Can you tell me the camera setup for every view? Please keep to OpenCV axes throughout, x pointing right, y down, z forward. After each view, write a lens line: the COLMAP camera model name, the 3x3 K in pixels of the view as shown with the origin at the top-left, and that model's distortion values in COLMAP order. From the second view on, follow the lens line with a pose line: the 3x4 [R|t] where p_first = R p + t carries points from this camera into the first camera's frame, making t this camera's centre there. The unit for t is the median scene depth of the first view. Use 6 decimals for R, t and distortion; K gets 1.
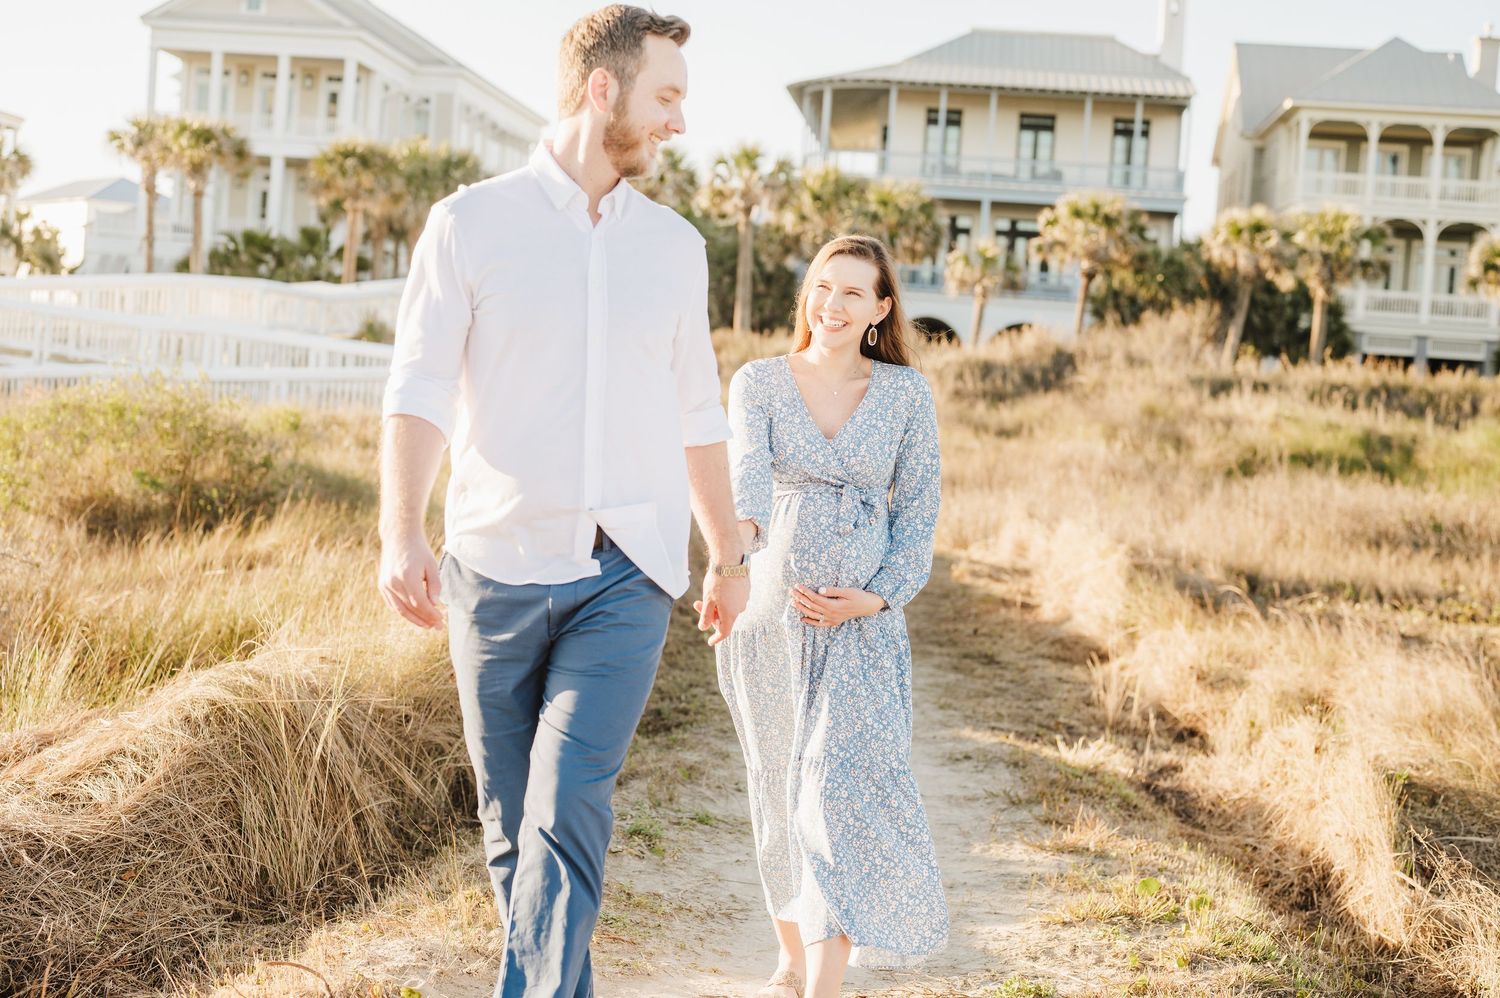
lens RADIAL K [[2142.7, 0, 750.0], [0, 2142.7, 499.0], [0, 0, 1]] dist [-0.028260, 0.001030]
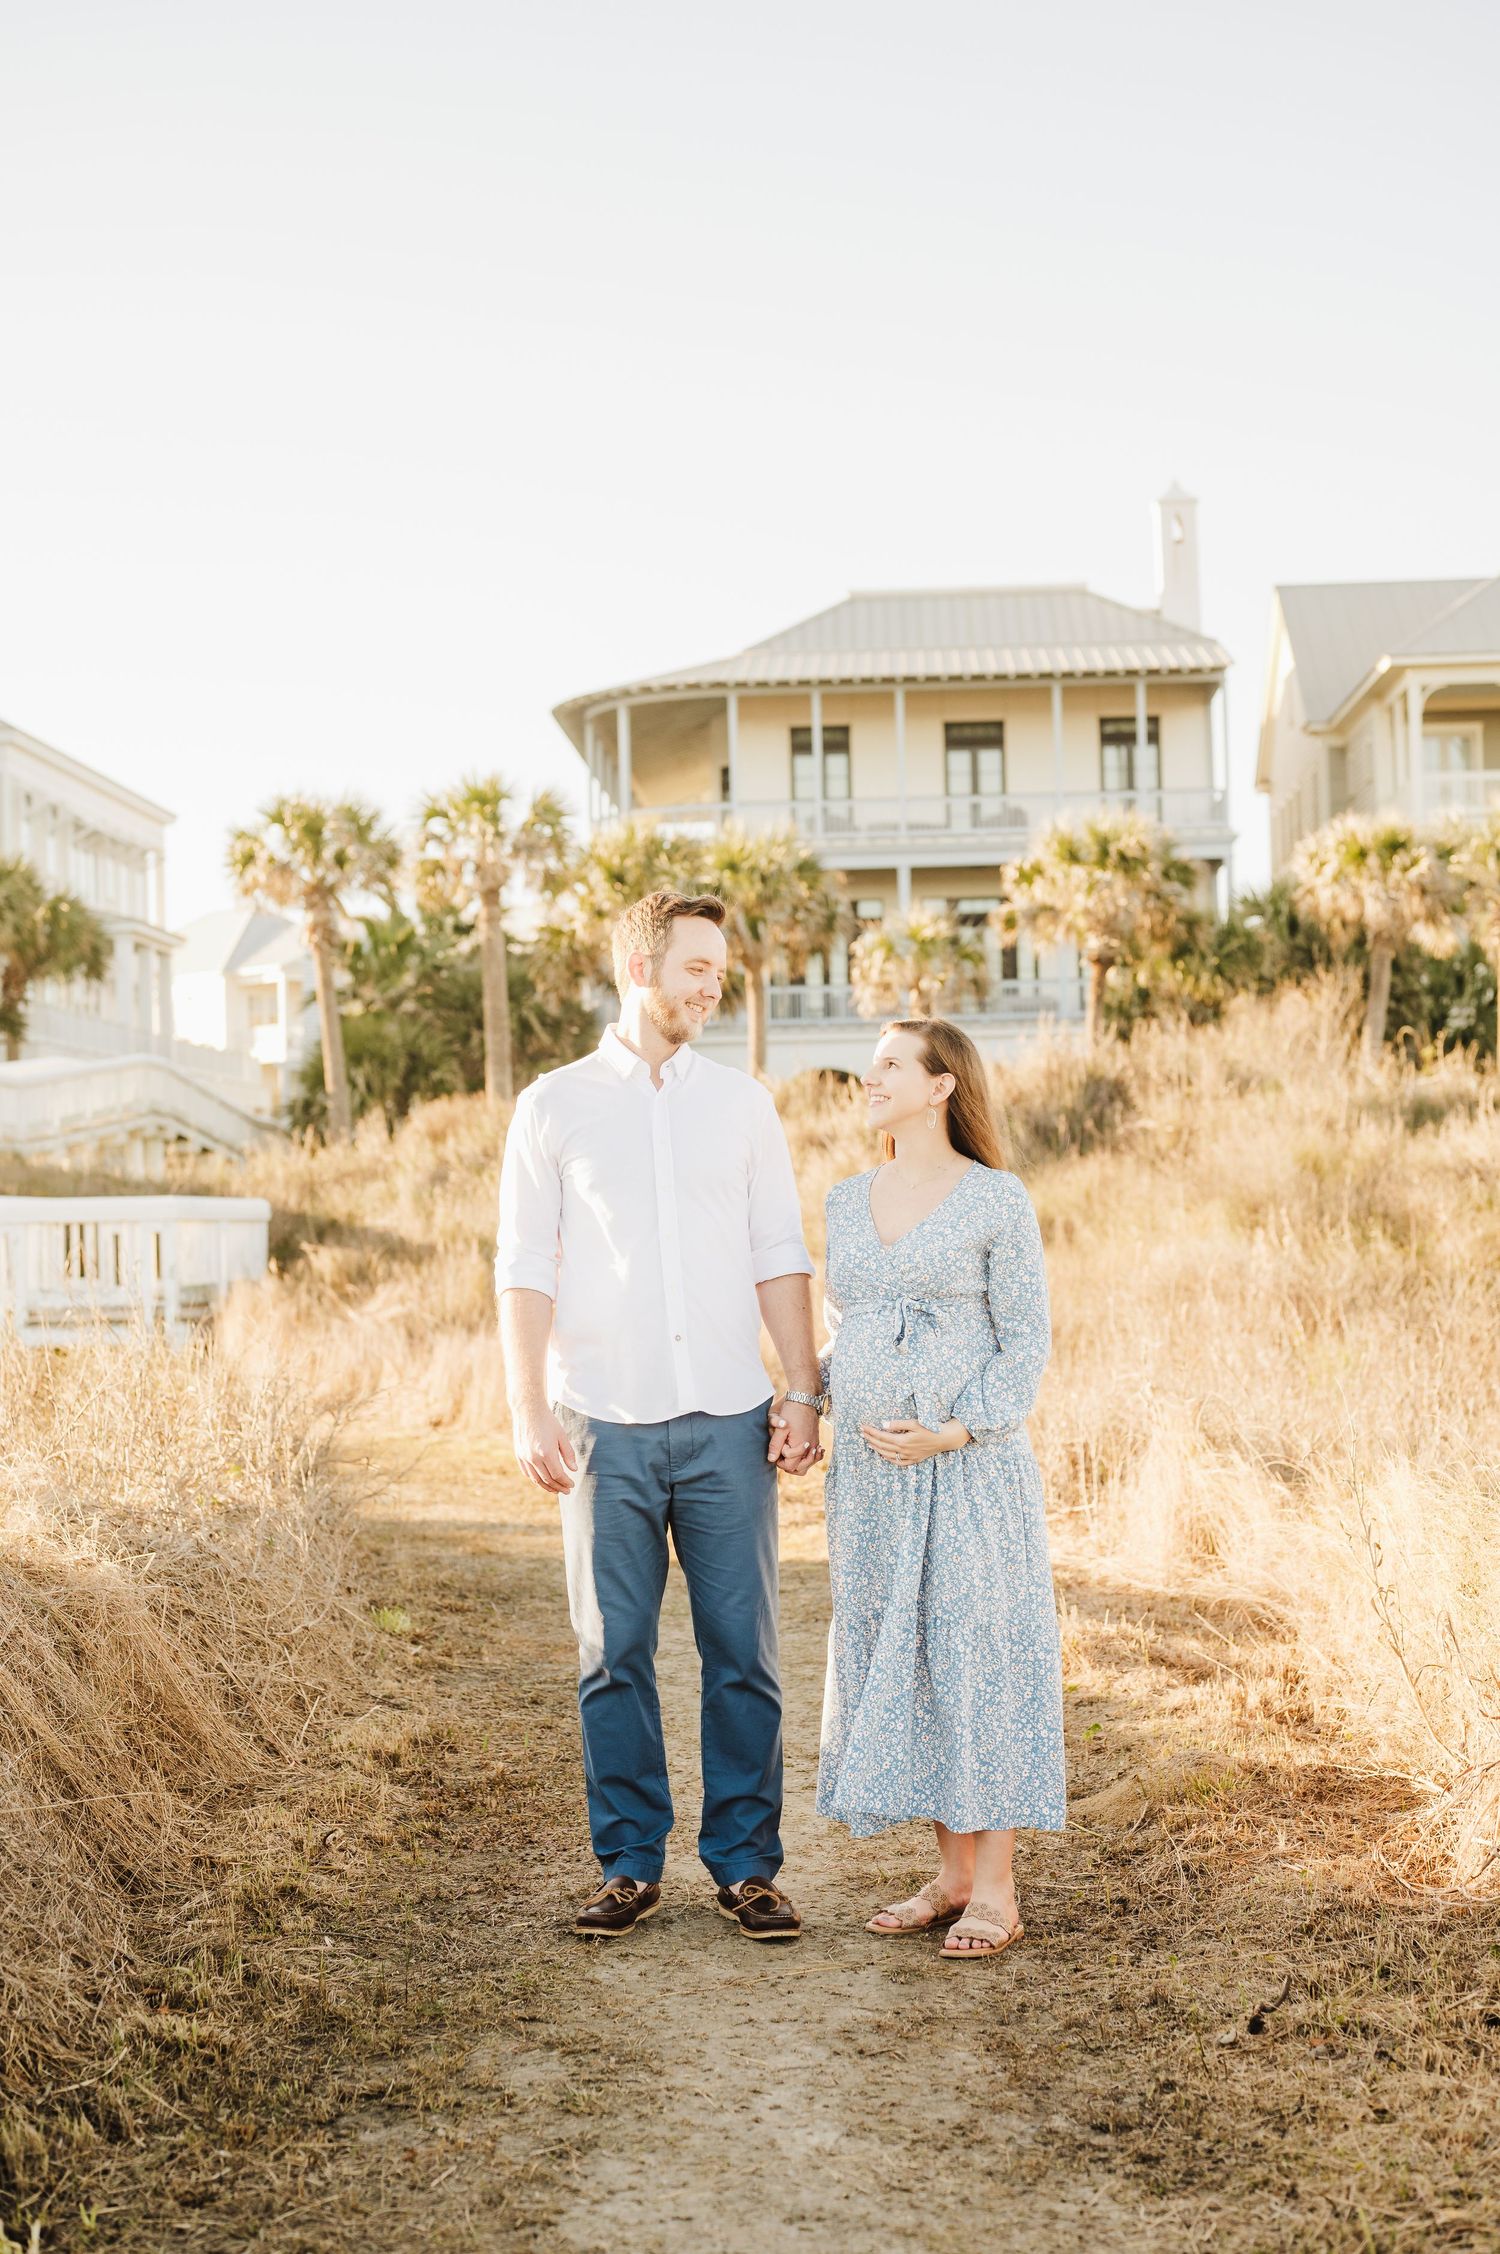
lens RADIAL K [[3219.8, 0, 750.0], [0, 3219.8, 1127.0], [0, 0, 1]] dist [-0.028260, 0.001030]
pose [[0.993940, -0.091900, 0.060317, 0.006918], [0.096437, 0.992341, -0.077192, -0.002489], [-0.052761, 0.082541, 0.995190, 0.115147]]
